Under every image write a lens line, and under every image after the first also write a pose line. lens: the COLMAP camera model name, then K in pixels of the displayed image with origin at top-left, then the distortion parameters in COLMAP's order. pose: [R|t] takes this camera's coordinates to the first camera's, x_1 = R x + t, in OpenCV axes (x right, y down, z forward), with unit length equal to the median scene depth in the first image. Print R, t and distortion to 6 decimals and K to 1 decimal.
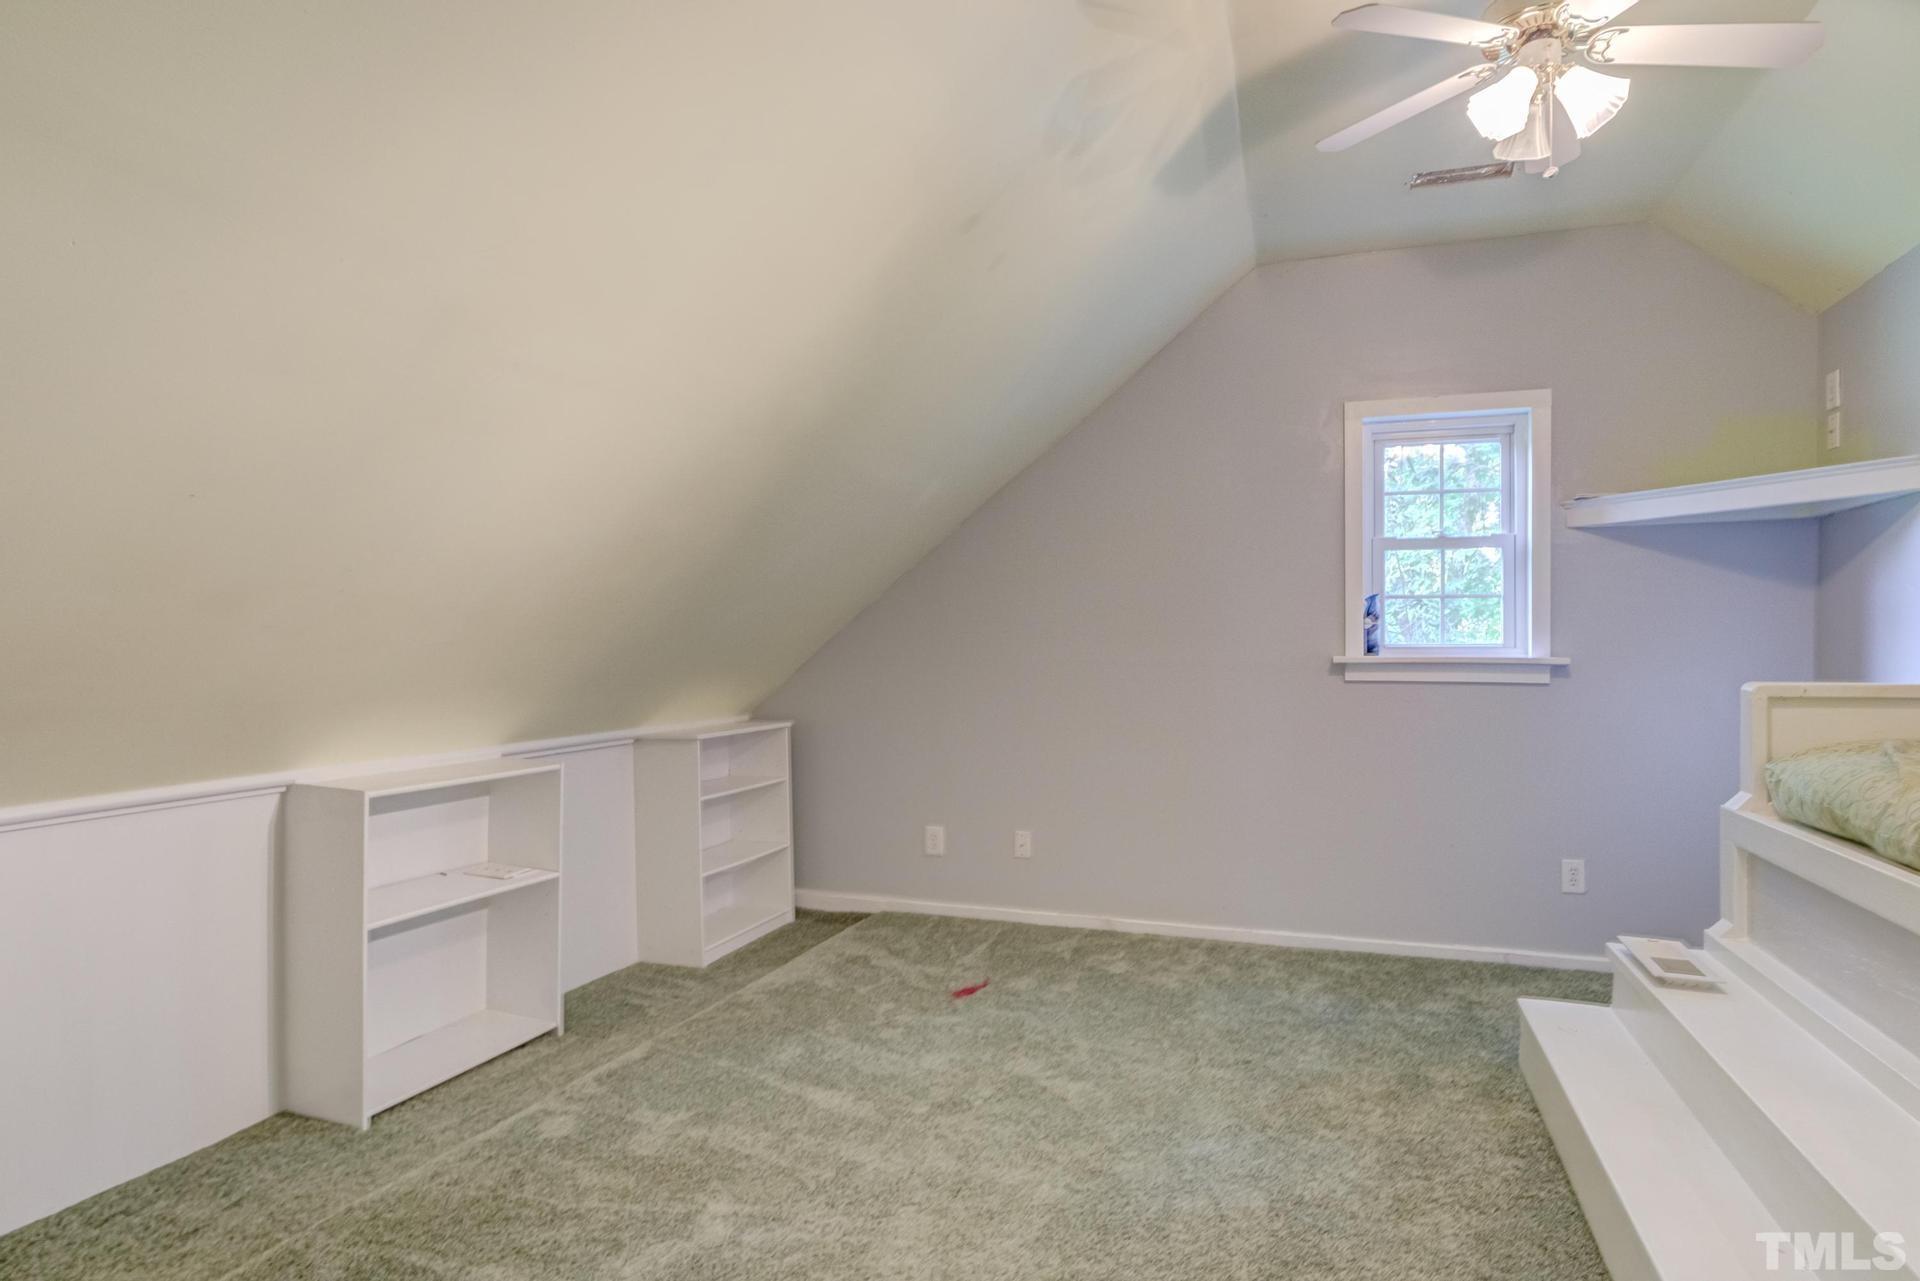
lens RADIAL K [[1043.0, 0, 957.6], [0, 1043.0, 638.7], [0, 0, 1]] dist [-0.020622, 0.001011]
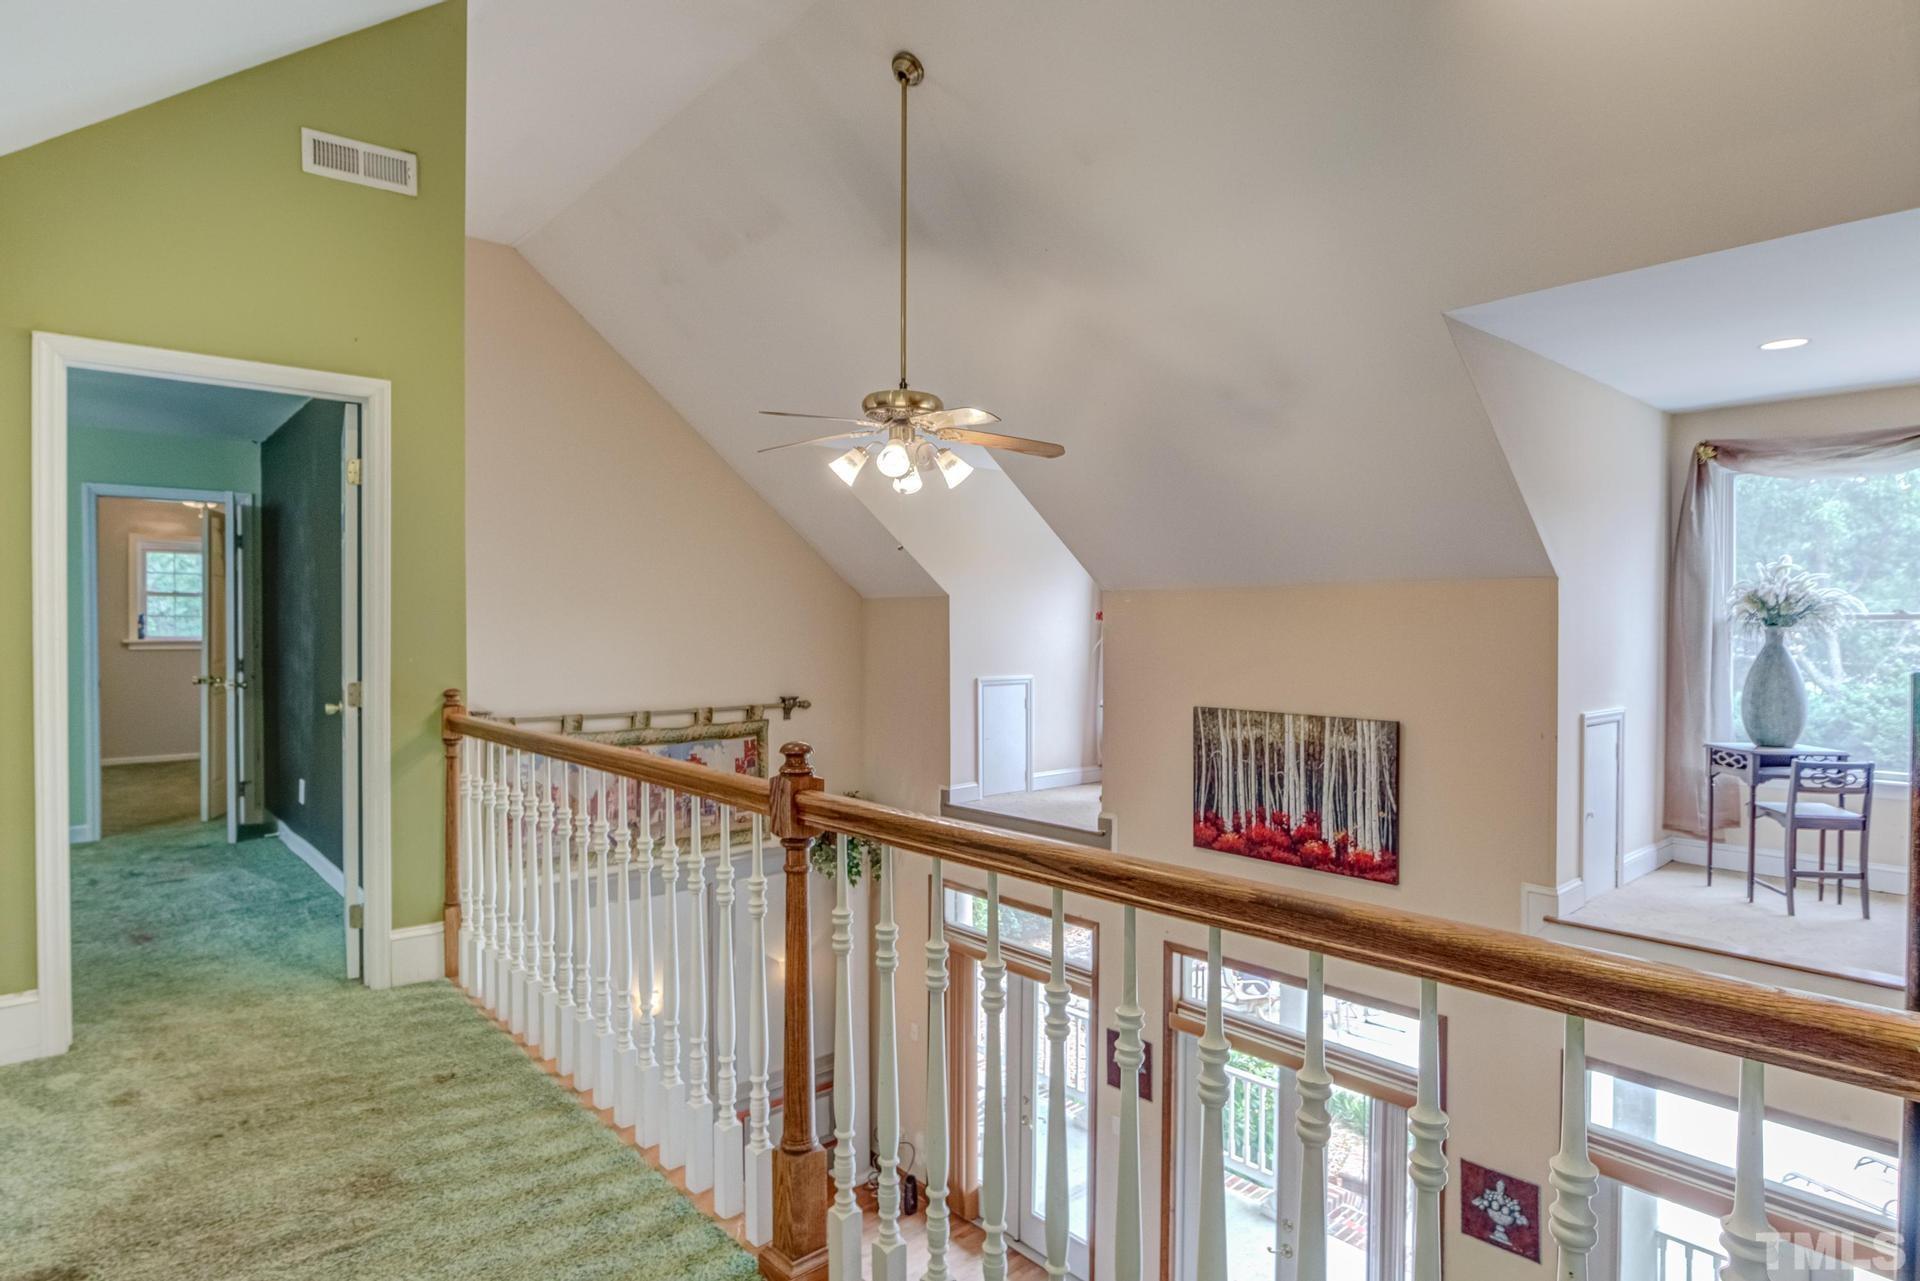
lens RADIAL K [[1043.0, 0, 964.7], [0, 1043.0, 632.4], [0, 0, 1]] dist [-0.020622, 0.001011]
pose [[0.524311, -0.011877, 0.851444, -0.644435], [-0.000196, 0.999901, 0.014068, -0.034601], [-0.851527, -0.007543, 0.524256, -1.907971]]
